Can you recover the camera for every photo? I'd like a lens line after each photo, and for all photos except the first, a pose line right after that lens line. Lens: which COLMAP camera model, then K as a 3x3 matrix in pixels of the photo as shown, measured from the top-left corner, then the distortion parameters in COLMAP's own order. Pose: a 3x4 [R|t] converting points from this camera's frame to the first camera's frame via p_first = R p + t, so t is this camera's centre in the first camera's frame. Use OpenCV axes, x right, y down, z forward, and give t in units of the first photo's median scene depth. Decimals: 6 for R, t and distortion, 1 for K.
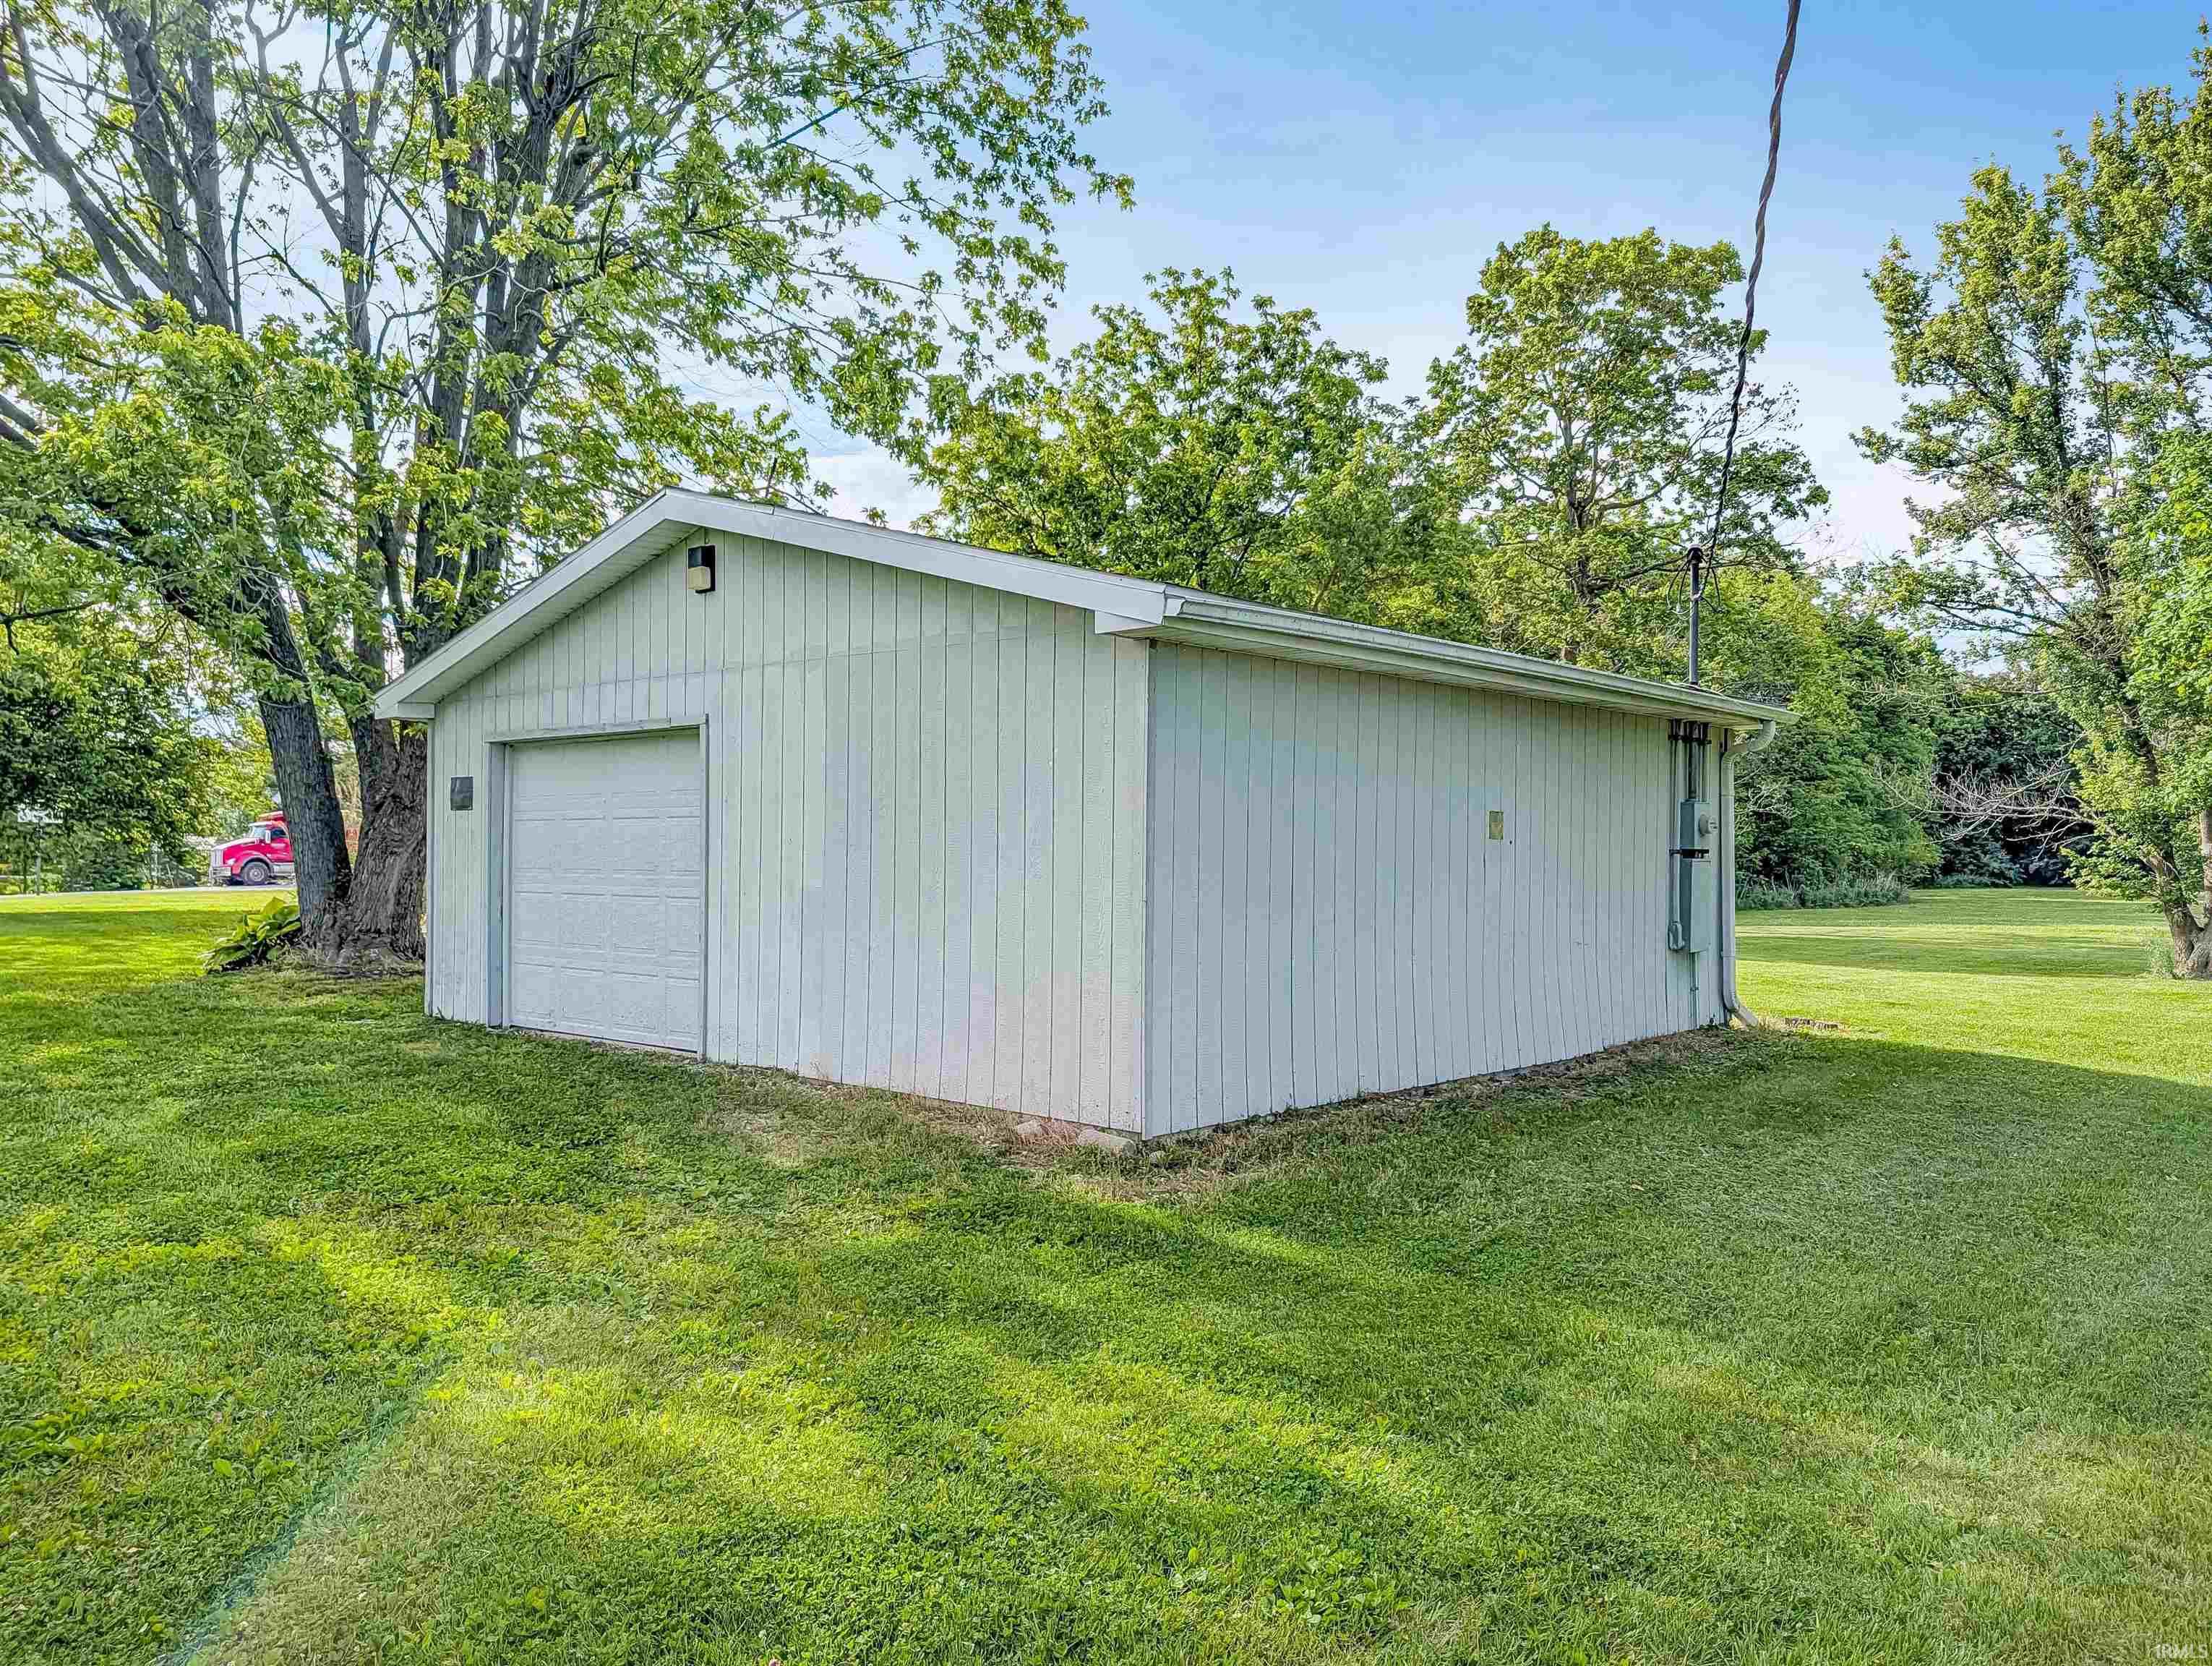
lens RADIAL K [[1663.7, 0, 1106.0], [0, 1663.7, 833.0], [0, 0, 1]] dist [0.000679, -0.003015]
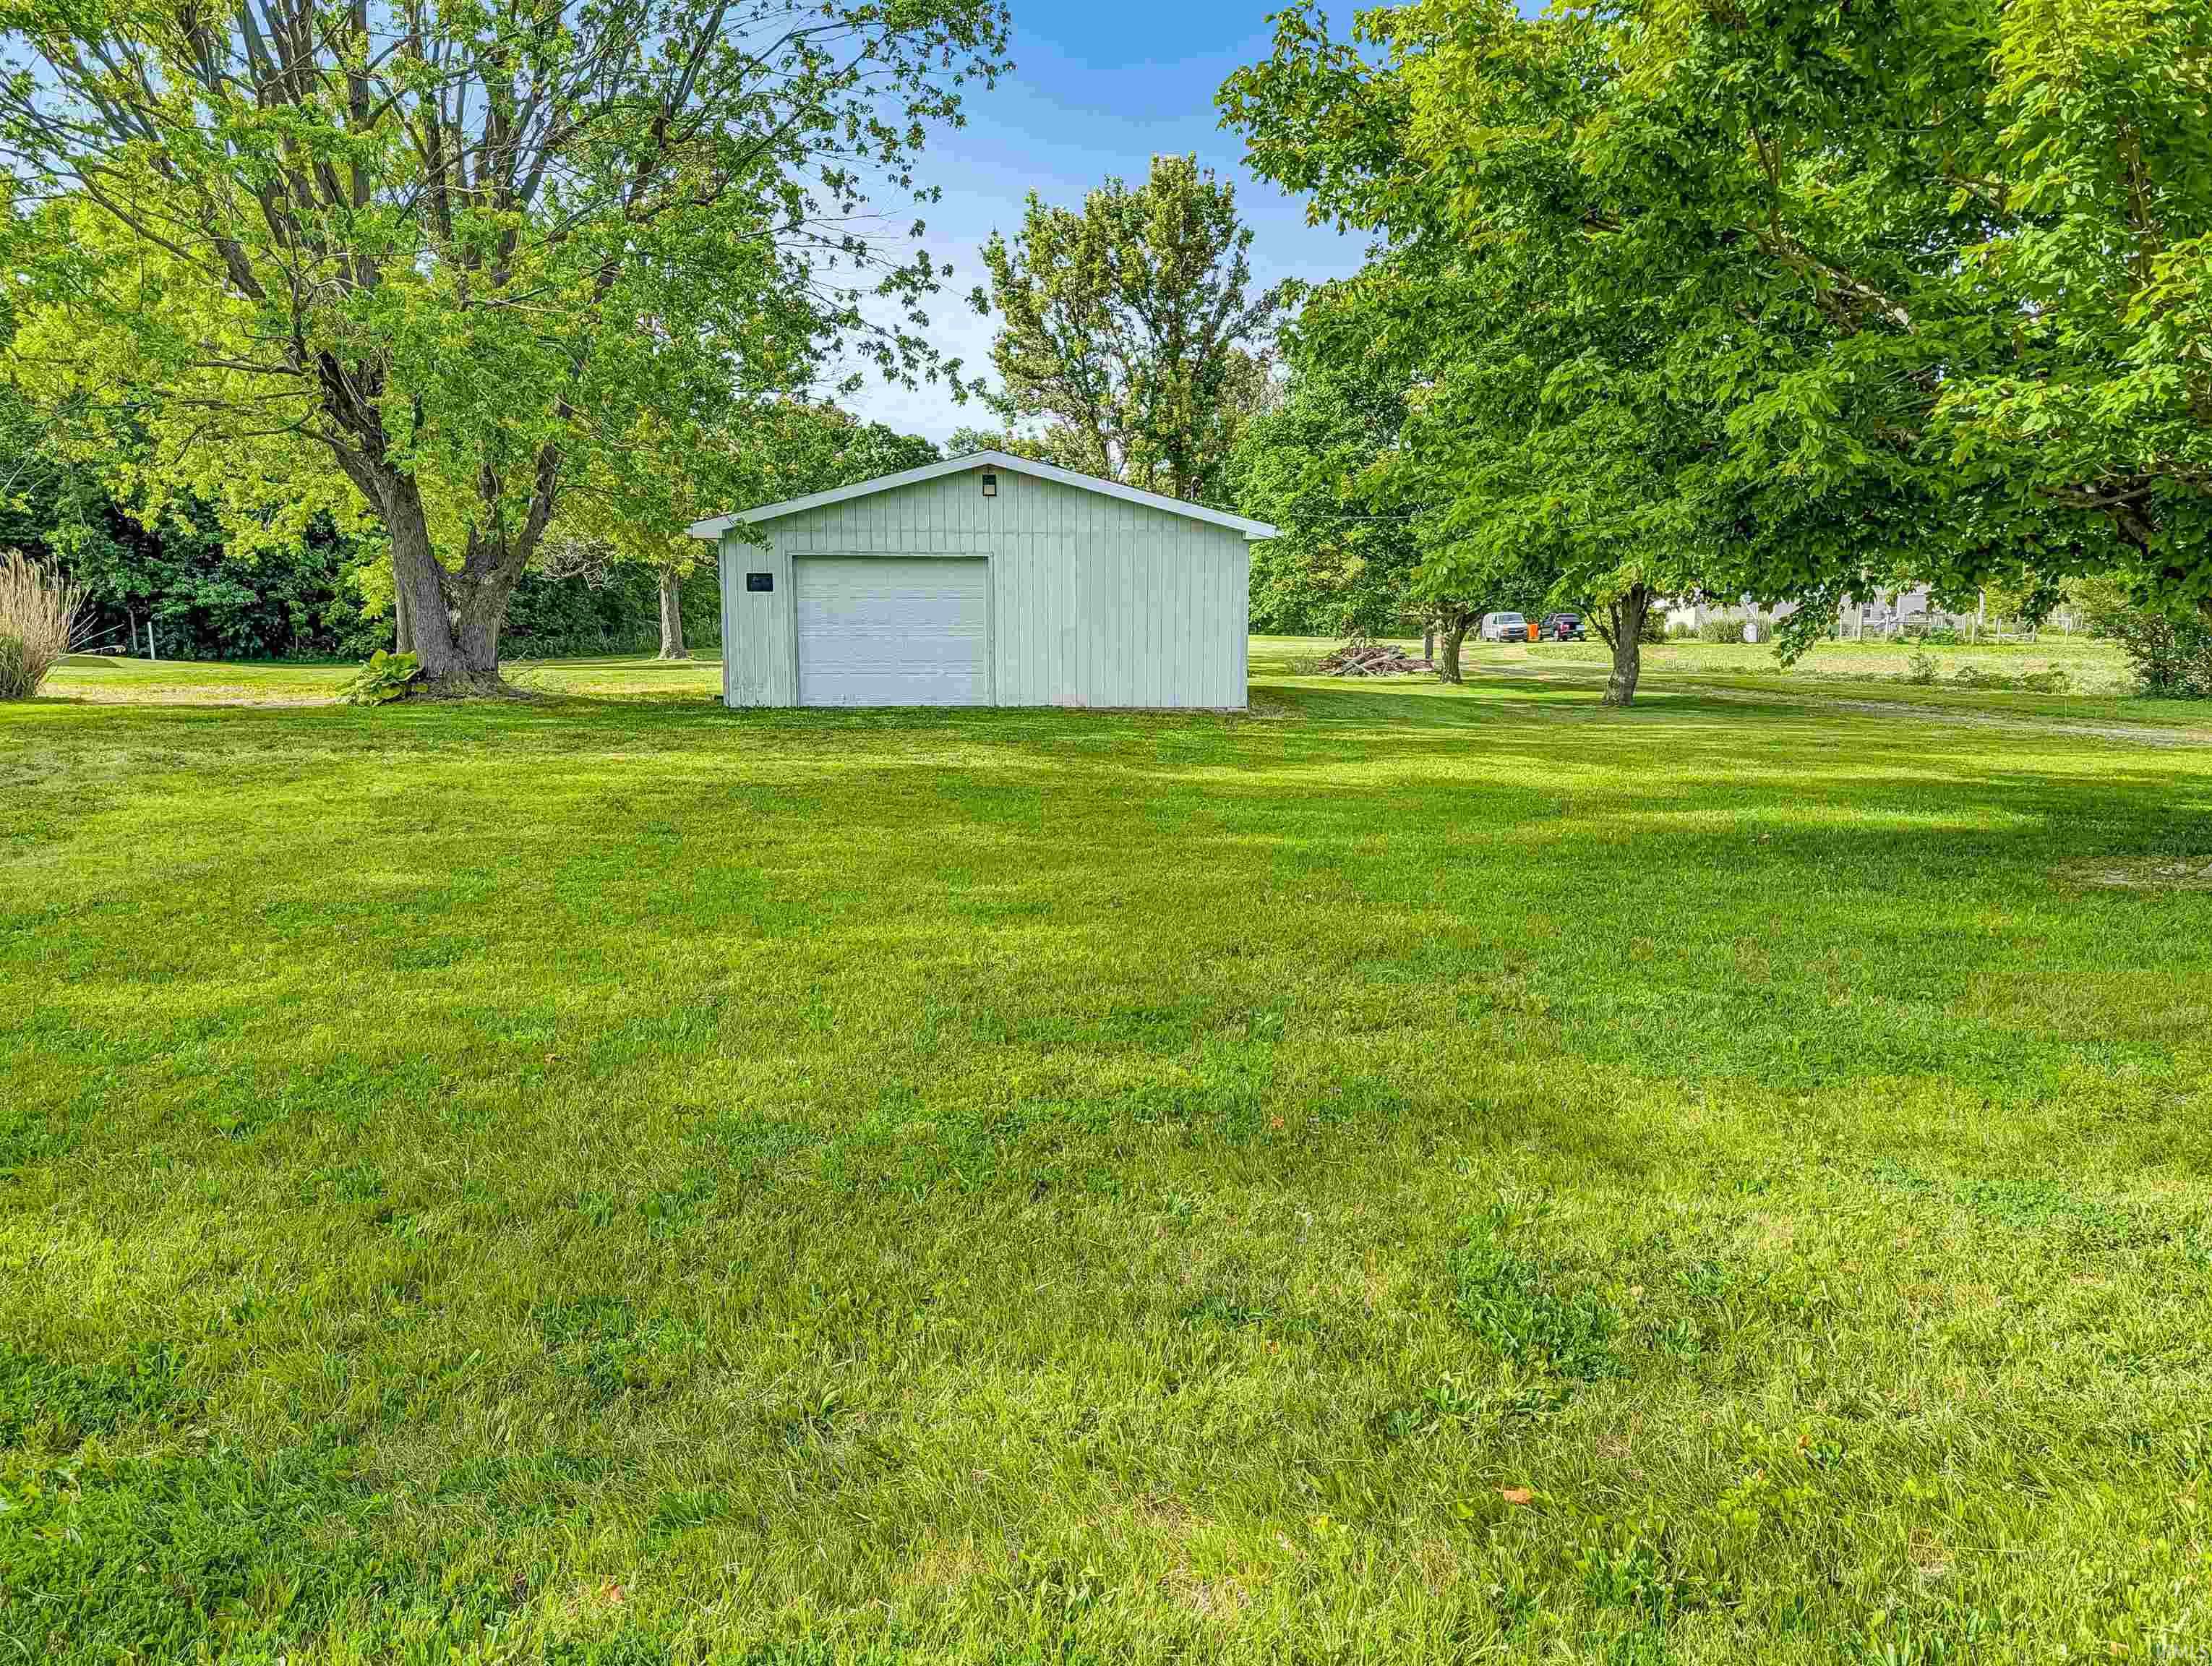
lens RADIAL K [[1663.7, 0, 1106.0], [0, 1663.7, 833.0], [0, 0, 1]] dist [0.000679, -0.003015]
pose [[0.674726, -0.113399, 0.729305, -1.656405], [-0.005226, 0.987368, 0.158360, -0.047158], [-0.738050, -0.110661, 0.665610, -0.601166]]
